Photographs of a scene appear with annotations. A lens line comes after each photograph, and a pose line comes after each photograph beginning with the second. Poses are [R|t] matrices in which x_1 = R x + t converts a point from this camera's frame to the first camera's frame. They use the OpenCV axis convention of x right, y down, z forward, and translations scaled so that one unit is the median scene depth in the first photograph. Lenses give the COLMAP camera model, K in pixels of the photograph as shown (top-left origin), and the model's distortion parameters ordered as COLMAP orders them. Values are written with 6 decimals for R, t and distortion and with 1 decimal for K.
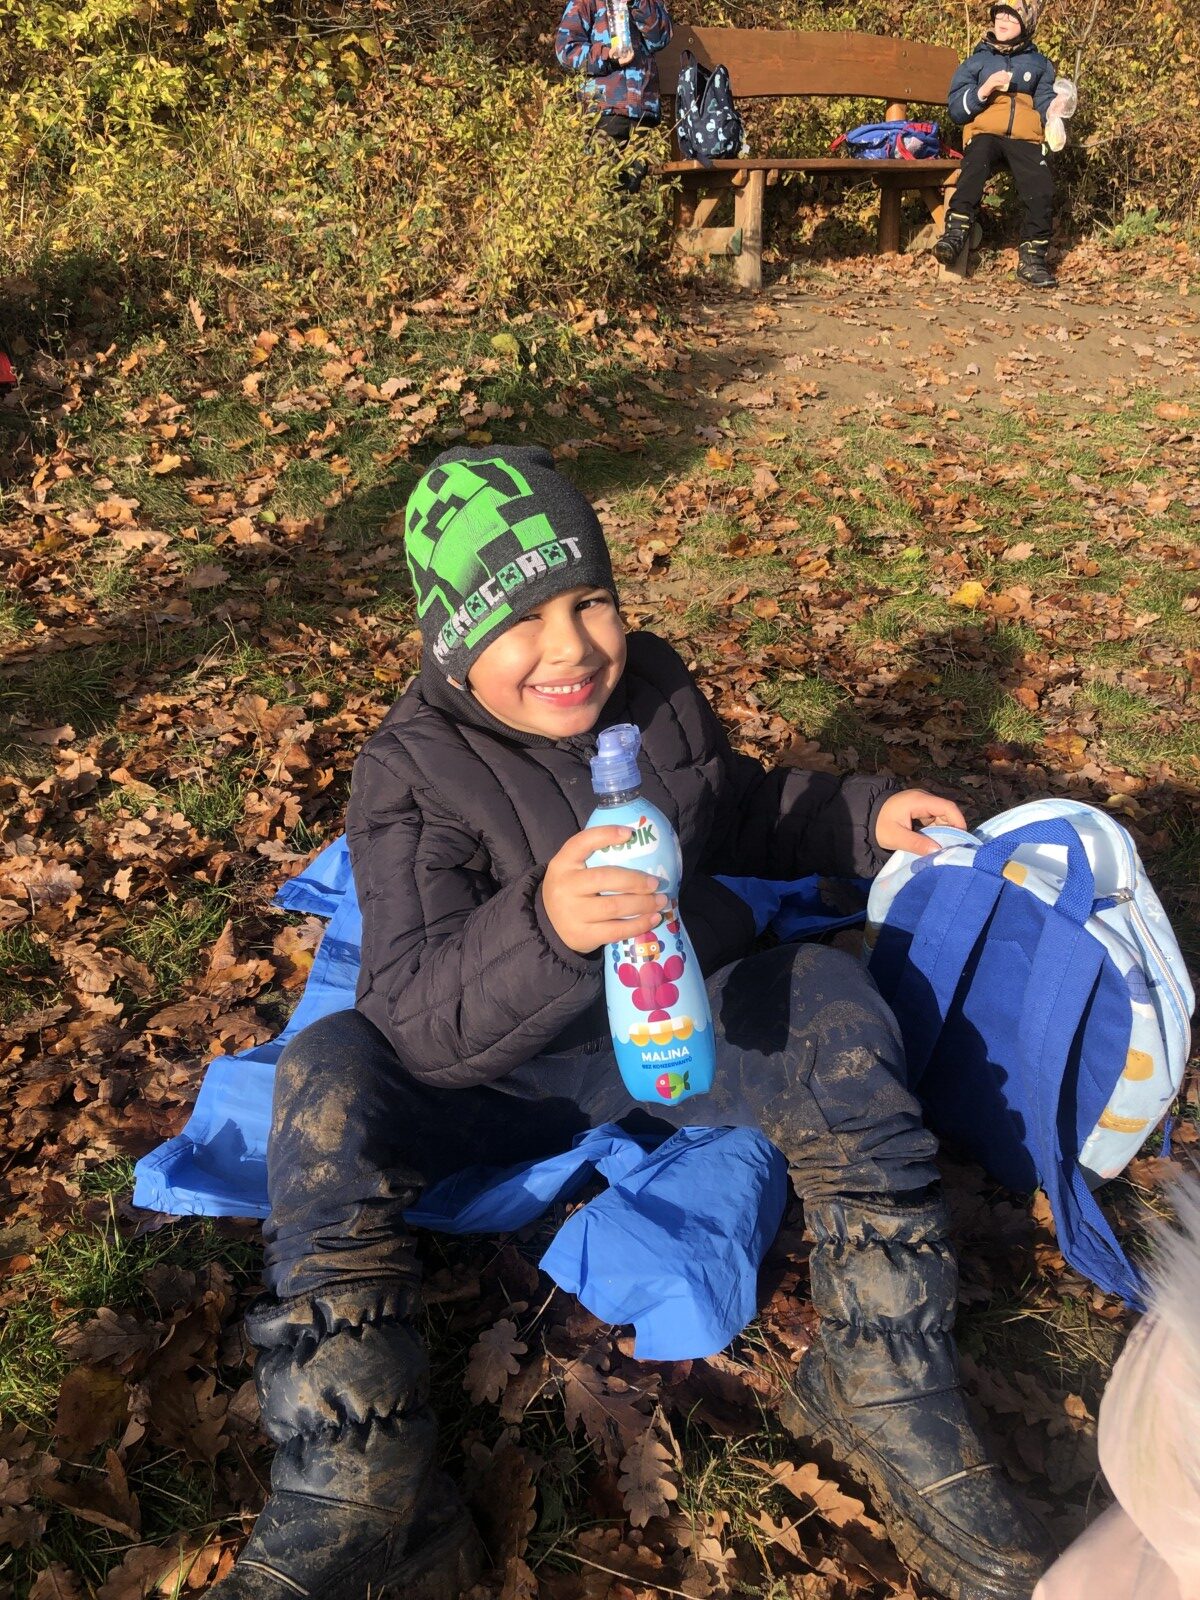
lens RADIAL K [[1288.4, 0, 594.1], [0, 1288.4, 782.7], [0, 0, 1]] dist [-0.013746, 0.007345]
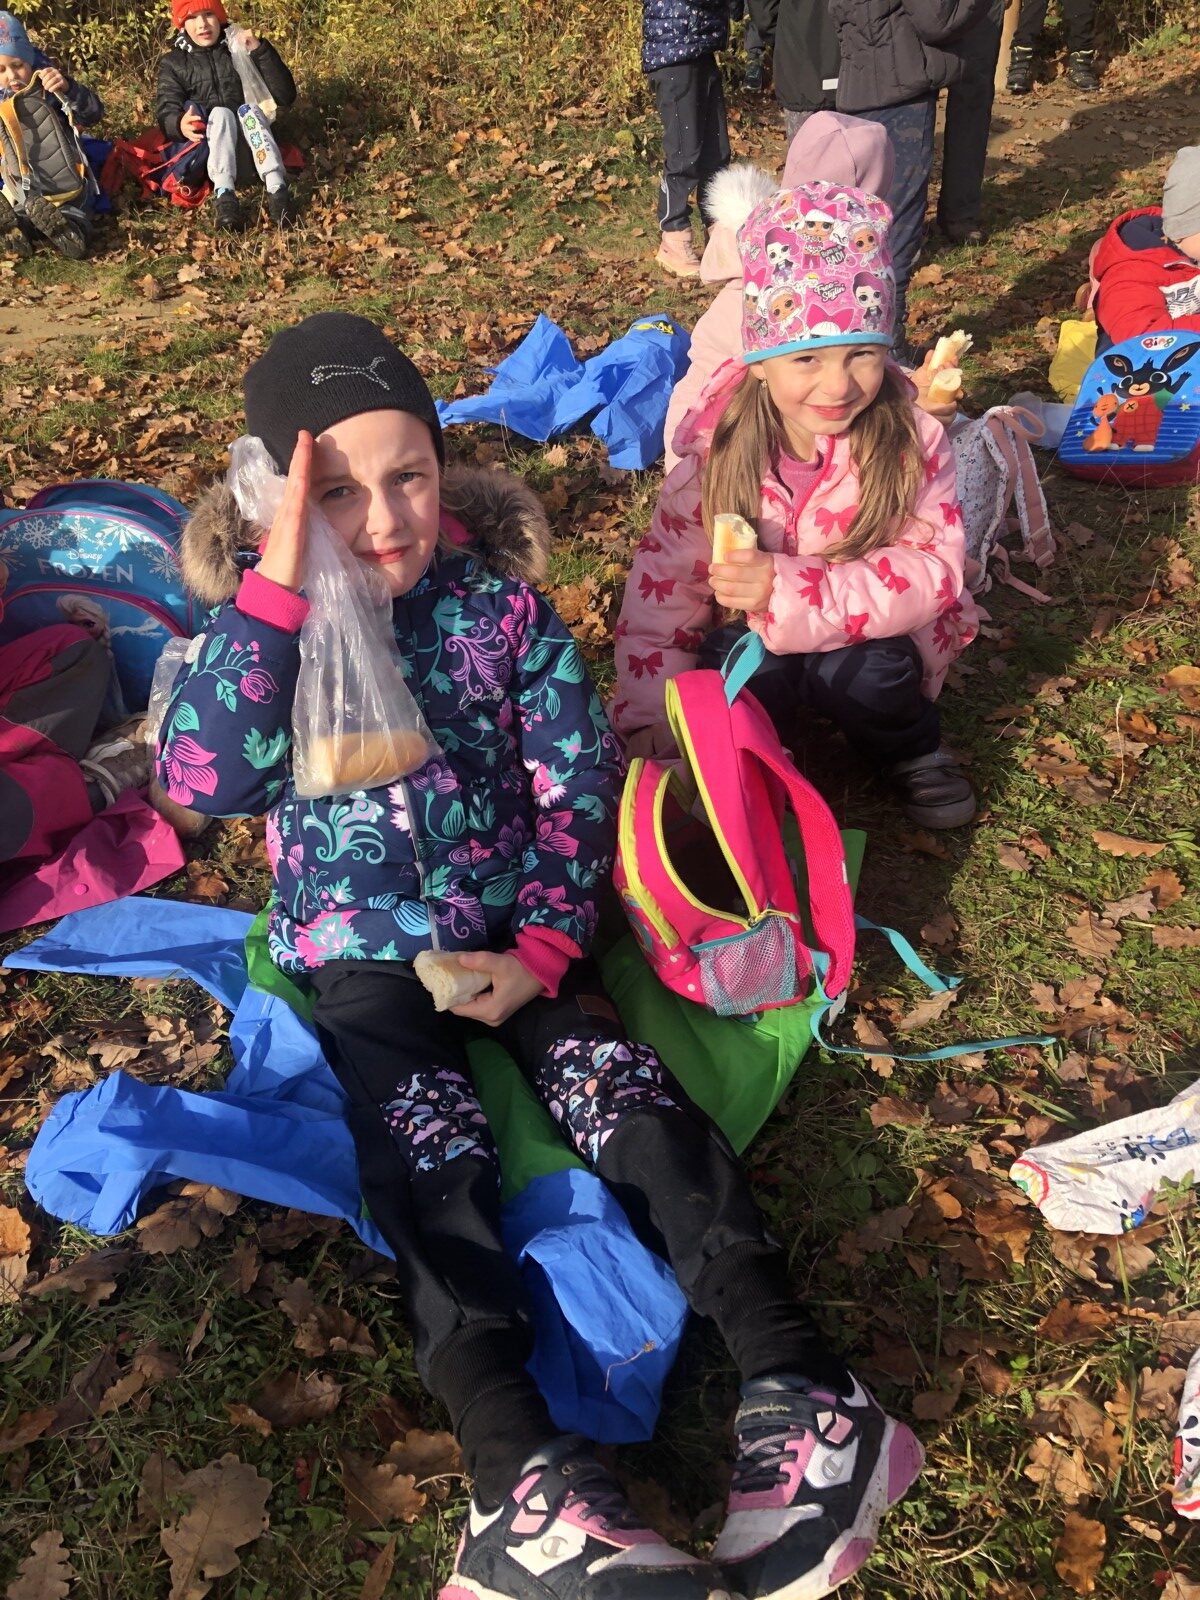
lens RADIAL K [[1288.4, 0, 613.2], [0, 1288.4, 816.7], [0, 0, 1]] dist [-0.013746, 0.007345]
pose [[0.993951, 0.025251, -0.106880, 0.094138], [-0.013032, 0.993451, 0.113516, 0.259415], [0.109046, -0.111436, 0.987771, -0.518911]]
